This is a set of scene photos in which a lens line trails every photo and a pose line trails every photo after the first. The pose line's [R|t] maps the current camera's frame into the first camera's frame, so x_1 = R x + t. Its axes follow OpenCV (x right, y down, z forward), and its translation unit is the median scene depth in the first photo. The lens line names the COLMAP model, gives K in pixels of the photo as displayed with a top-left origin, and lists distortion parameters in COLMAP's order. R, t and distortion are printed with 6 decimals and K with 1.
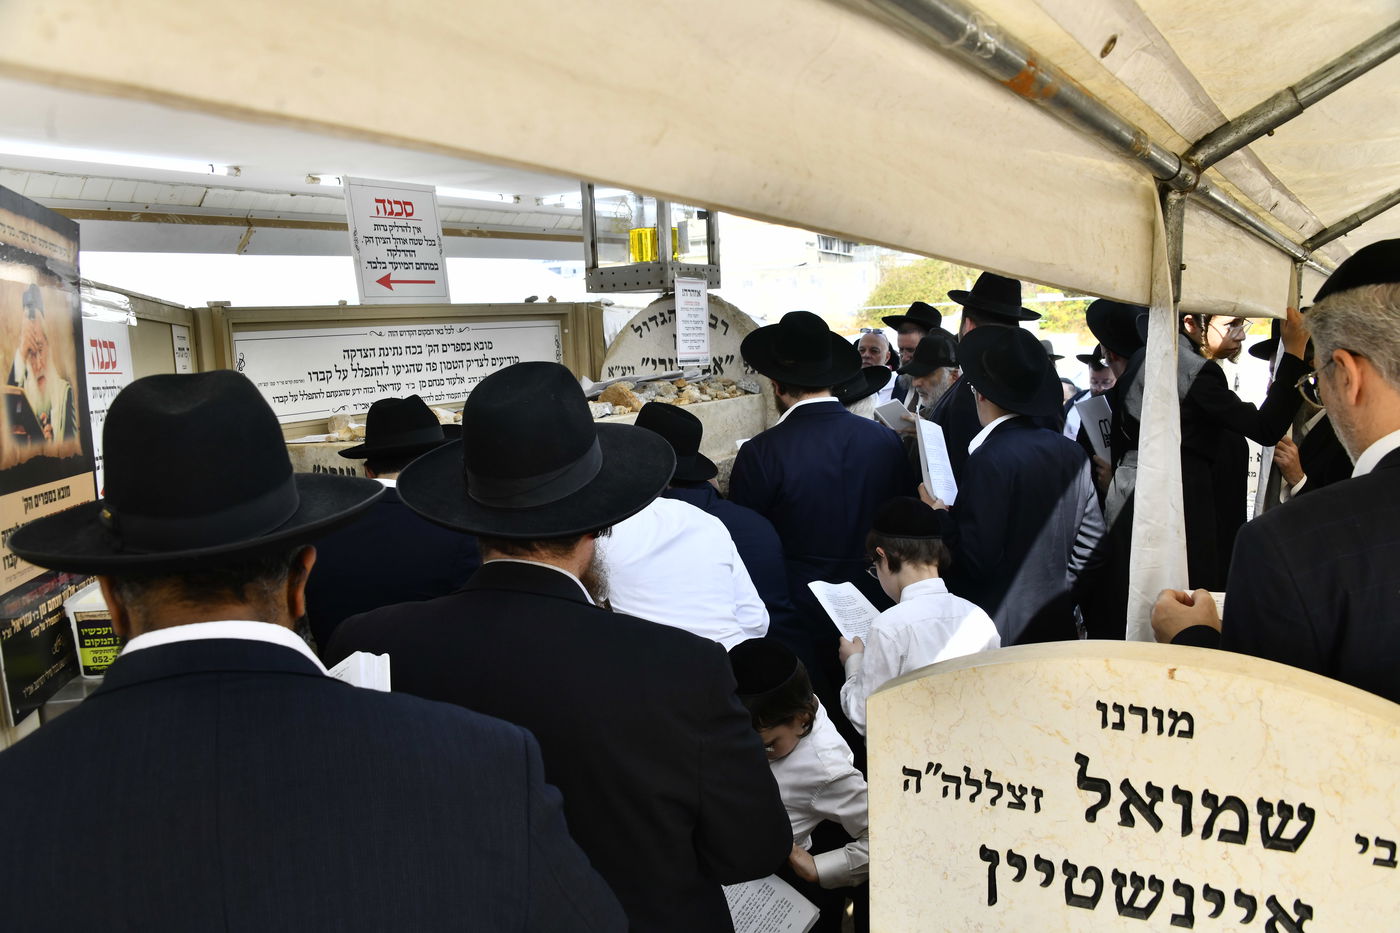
lens RADIAL K [[1105.6, 0, 706.2], [0, 1105.6, 483.0], [0, 0, 1]] dist [-0.149138, 0.072787]
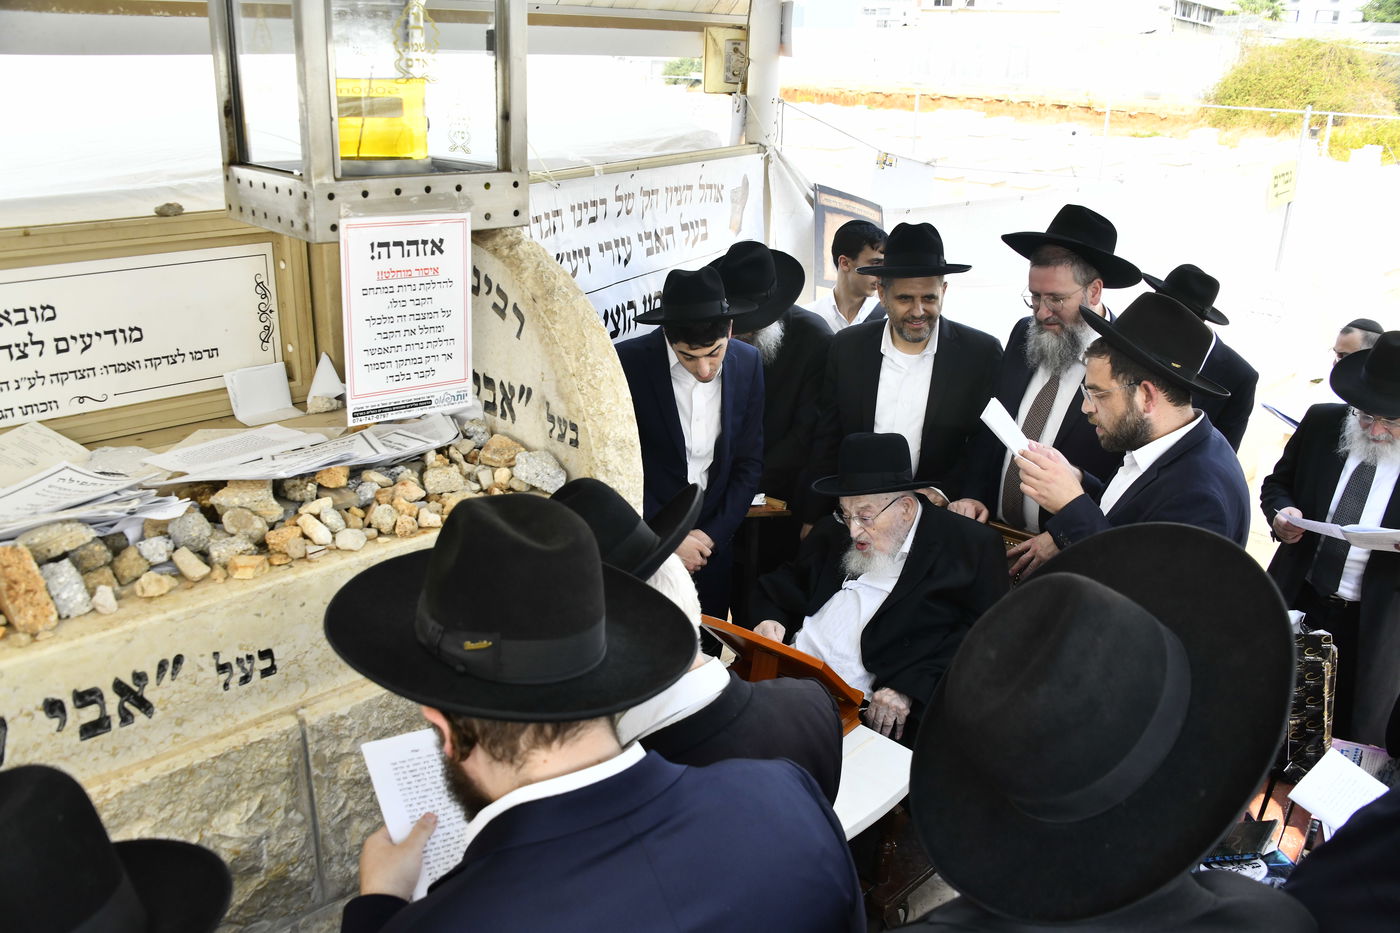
lens RADIAL K [[1111.3, 0, 707.9], [0, 1111.3, 482.6], [0, 0, 1]] dist [-0.148089, 0.072364]
pose [[0.958480, 0.167844, -0.230530, 0.530432], [-0.113725, 0.966347, 0.230739, -0.504824], [0.261500, -0.194941, 0.945312, 1.609576]]
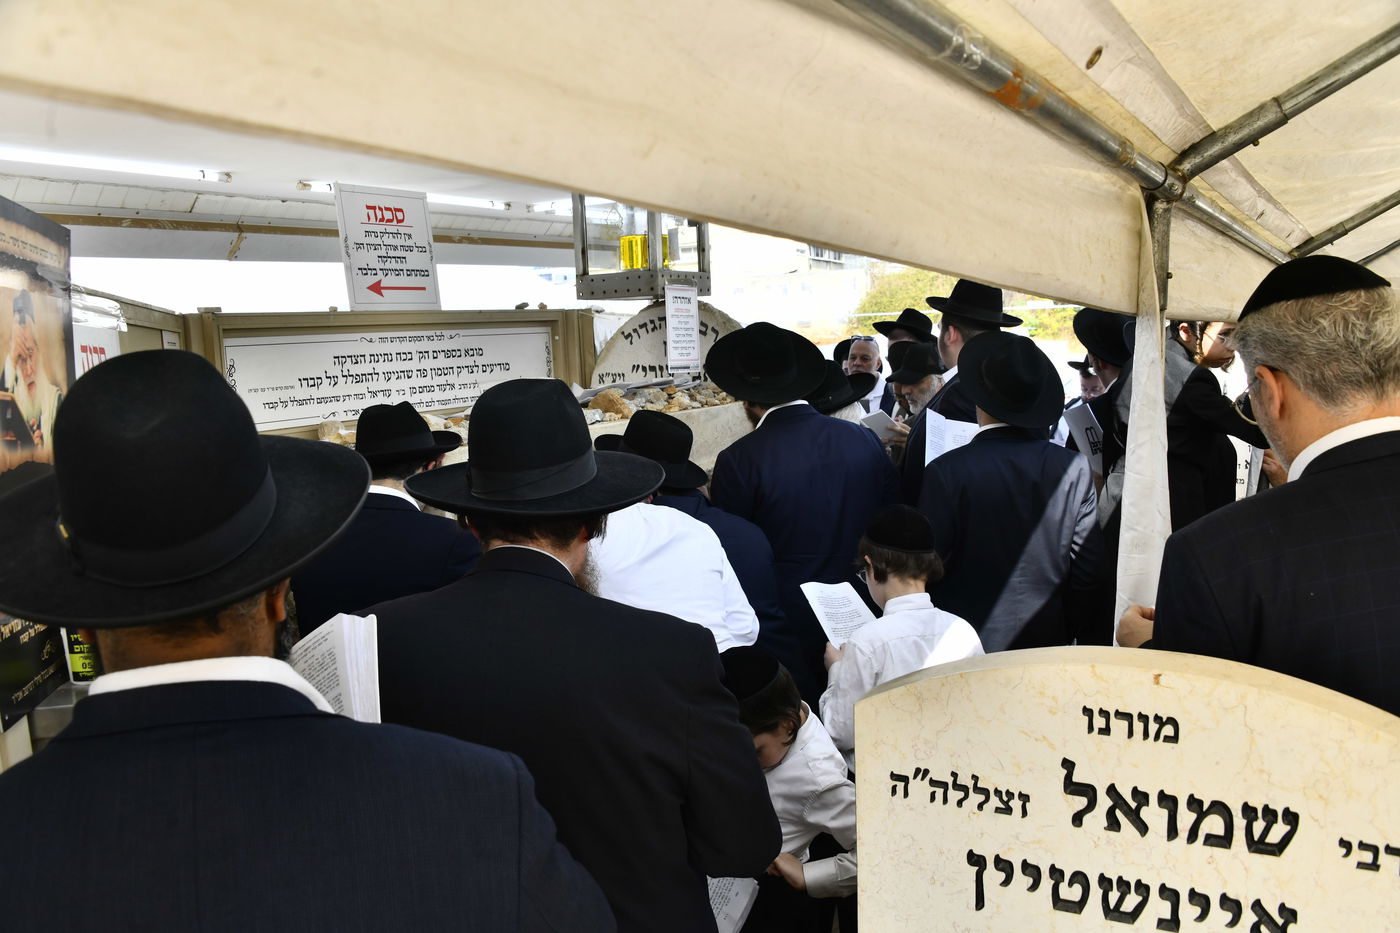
lens RADIAL K [[1105.6, 0, 706.2], [0, 1105.6, 483.0], [0, 0, 1]] dist [-0.149138, 0.072787]
pose [[0.999963, 0.001051, 0.008542, 0.001040], [-0.000998, 0.999981, -0.006133, 0.000032], [-0.008549, 0.006124, 0.999945, -0.004166]]
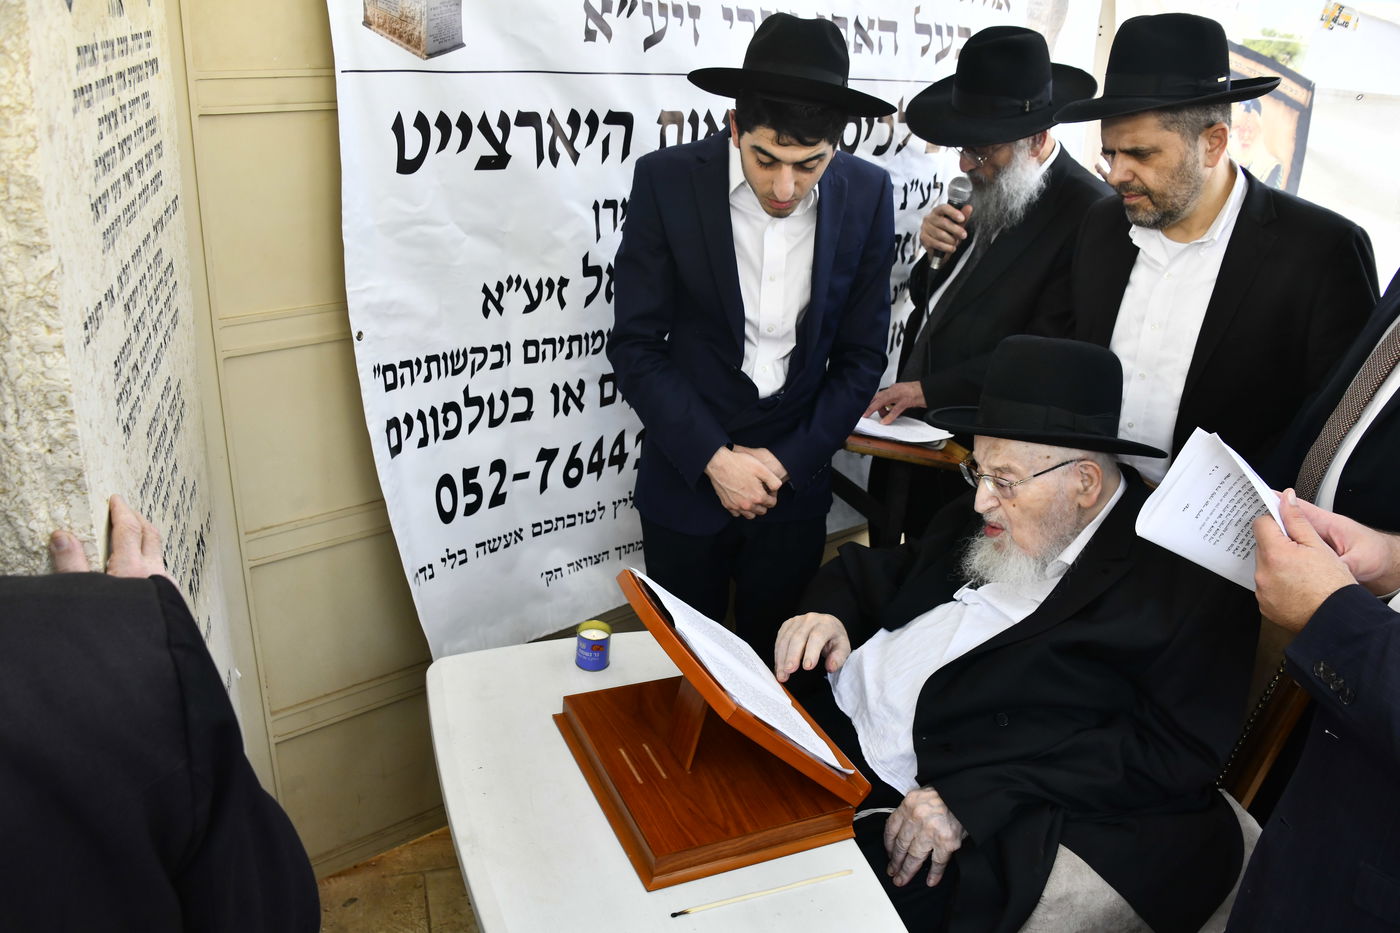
lens RADIAL K [[1111.3, 0, 707.9], [0, 1111.3, 482.6], [0, 0, 1]] dist [-0.148089, 0.072364]
pose [[0.721391, 0.362168, -0.590278, 0.789757], [-0.190253, 0.923201, 0.333922, -0.336272], [0.665882, -0.128586, 0.734893, 2.506522]]
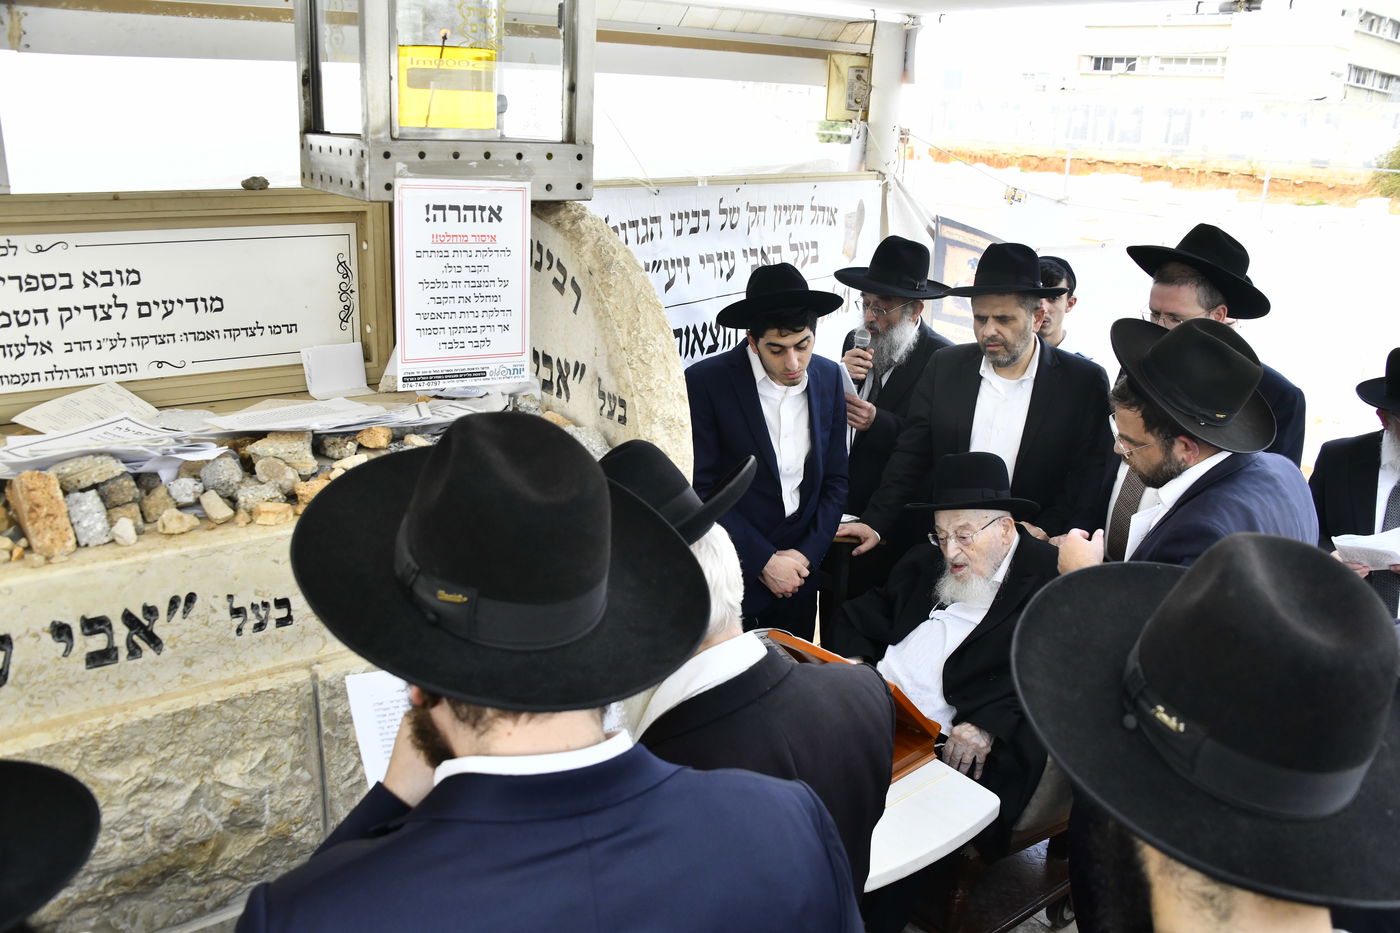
lens RADIAL K [[1111.3, 0, 707.9], [0, 1111.3, 482.6], [0, 0, 1]] dist [-0.148089, 0.072364]
pose [[0.912152, 0.204281, -0.355314, 0.612453], [-0.140082, 0.970114, 0.198132, -0.436414], [0.385170, -0.130954, 0.913507, 1.672404]]
